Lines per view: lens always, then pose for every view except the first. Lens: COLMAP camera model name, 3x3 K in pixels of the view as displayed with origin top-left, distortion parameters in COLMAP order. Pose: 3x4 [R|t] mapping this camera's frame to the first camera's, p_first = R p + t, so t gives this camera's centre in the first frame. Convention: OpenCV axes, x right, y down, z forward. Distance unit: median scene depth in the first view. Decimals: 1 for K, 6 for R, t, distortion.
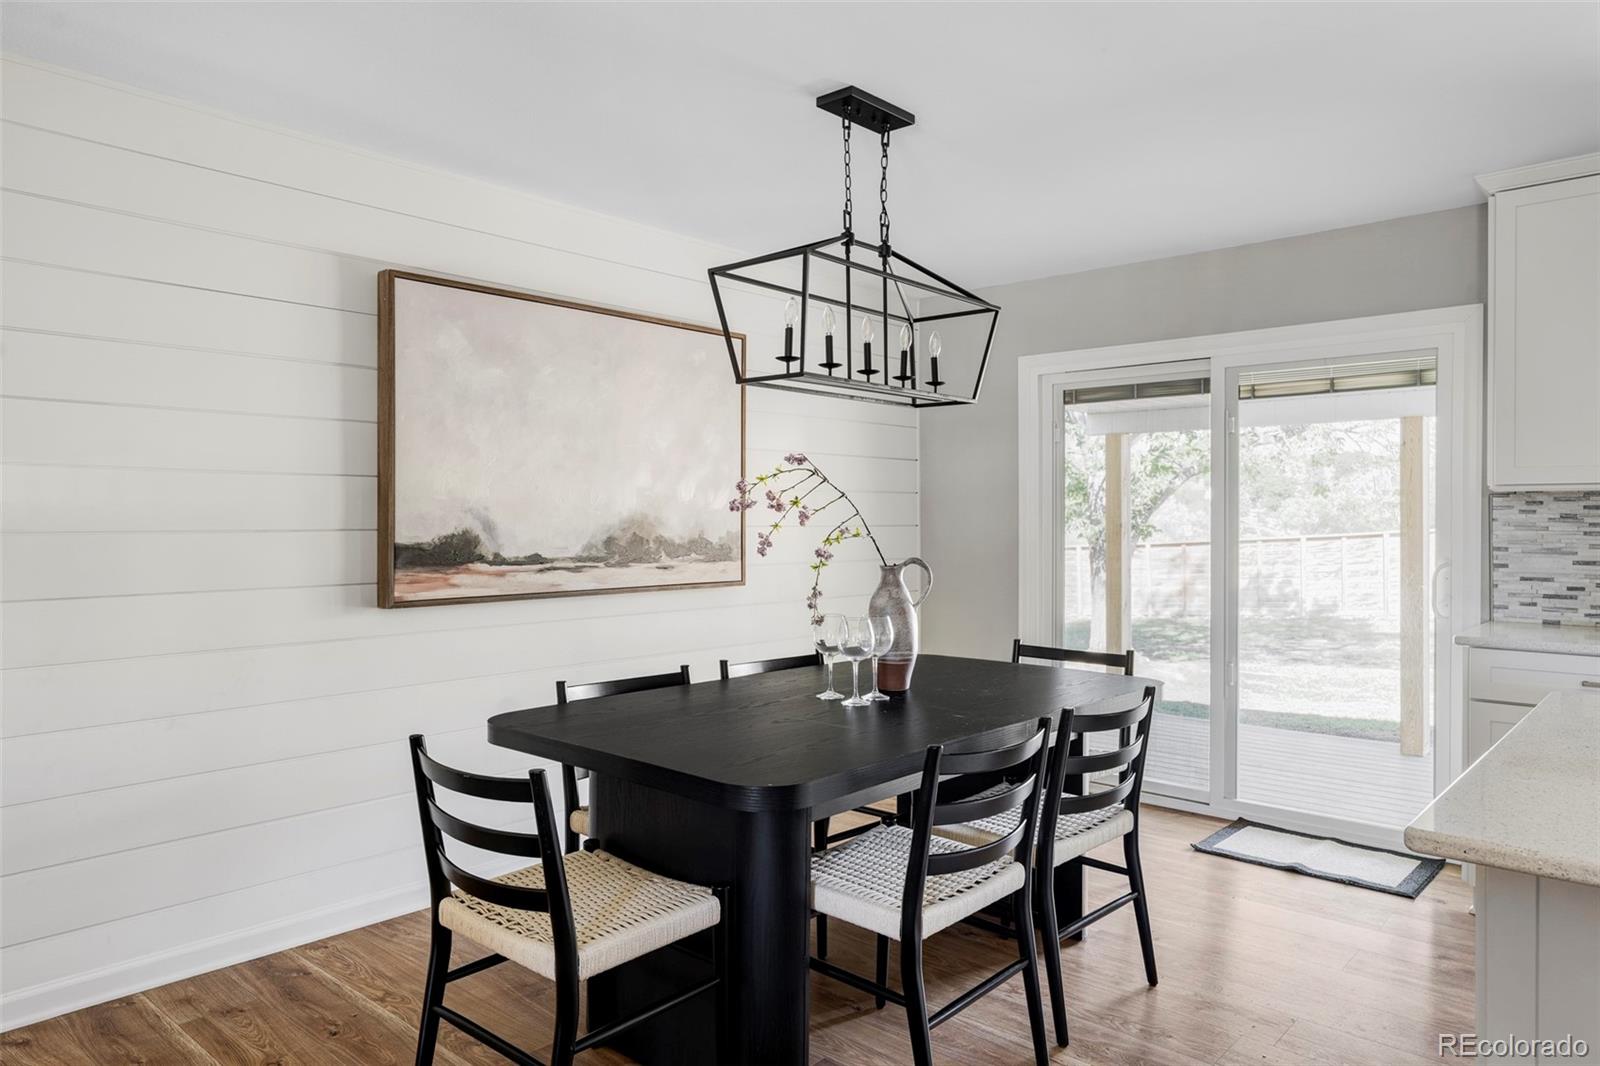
lens RADIAL K [[1048.9, 0, 800.8], [0, 1048.9, 521.7], [0, 0, 1]] dist [0.004934, 0.000543]
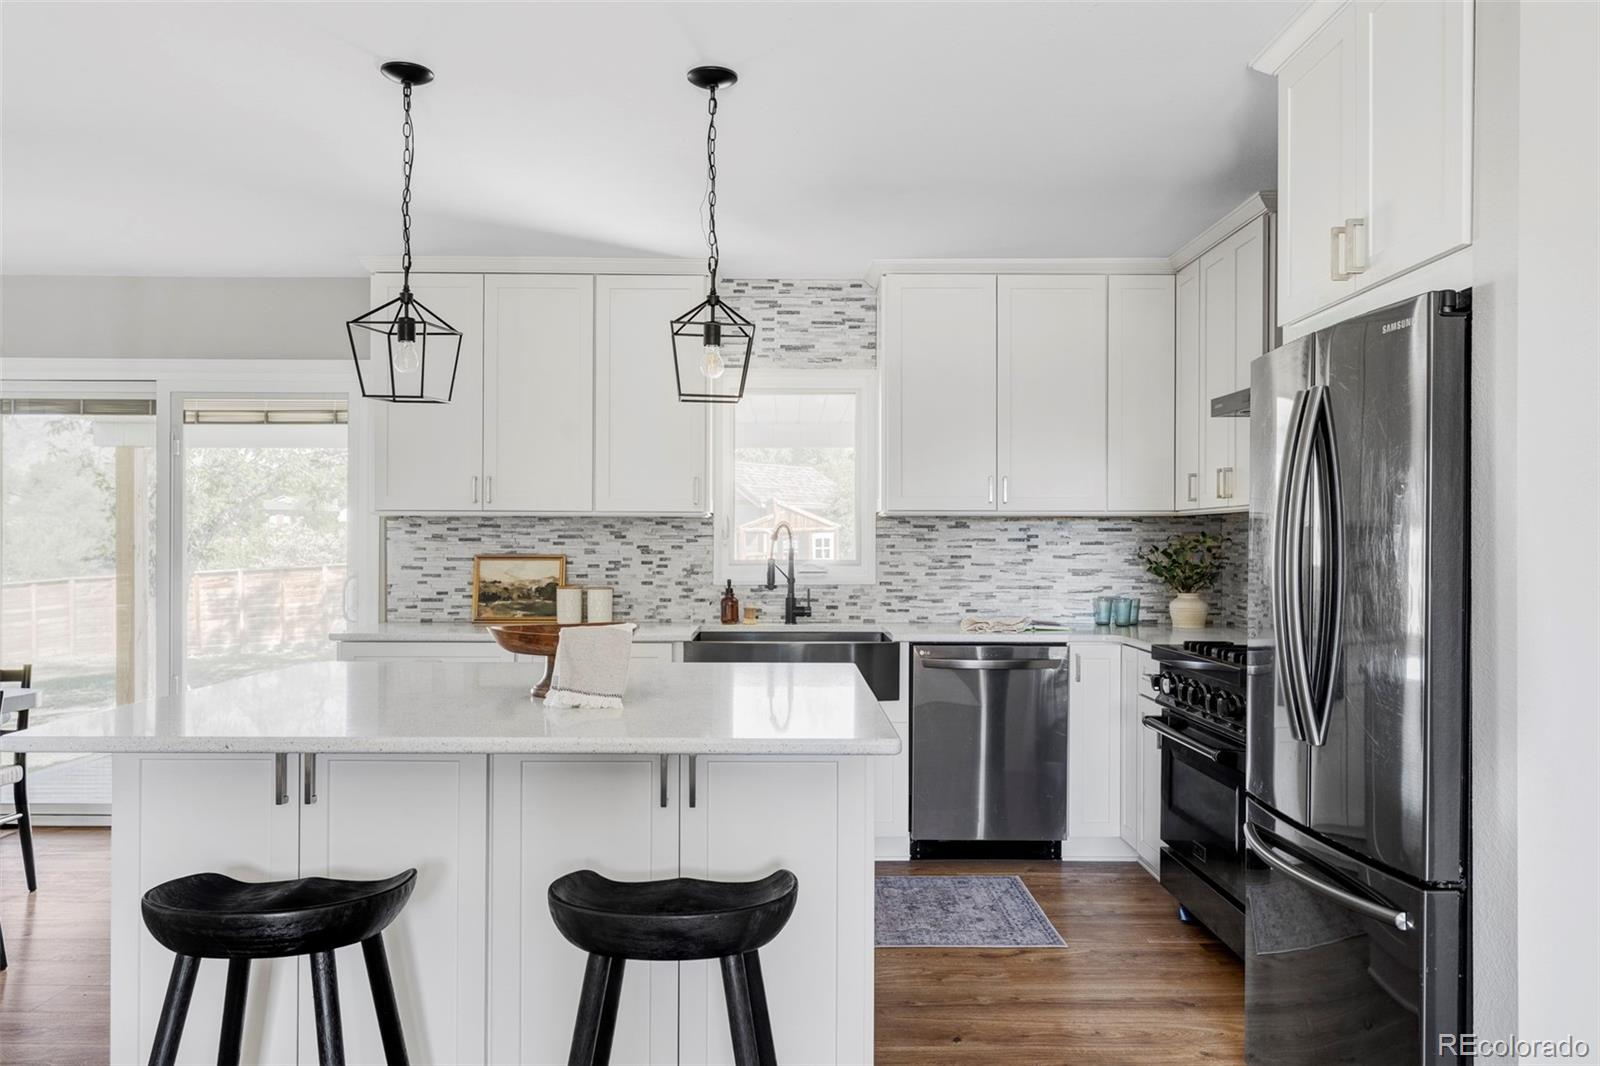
lens RADIAL K [[1172.8, 0, 796.8], [0, 1172.8, 552.9], [0, 0, 1]] dist [0.003407, 0.001467]
pose [[0.736753, -0.001627, 0.676160, 0.088333], [-0.001815, 0.999989, 0.004384, 0.007772], [-0.676160, -0.004457, 0.736741, -0.327757]]
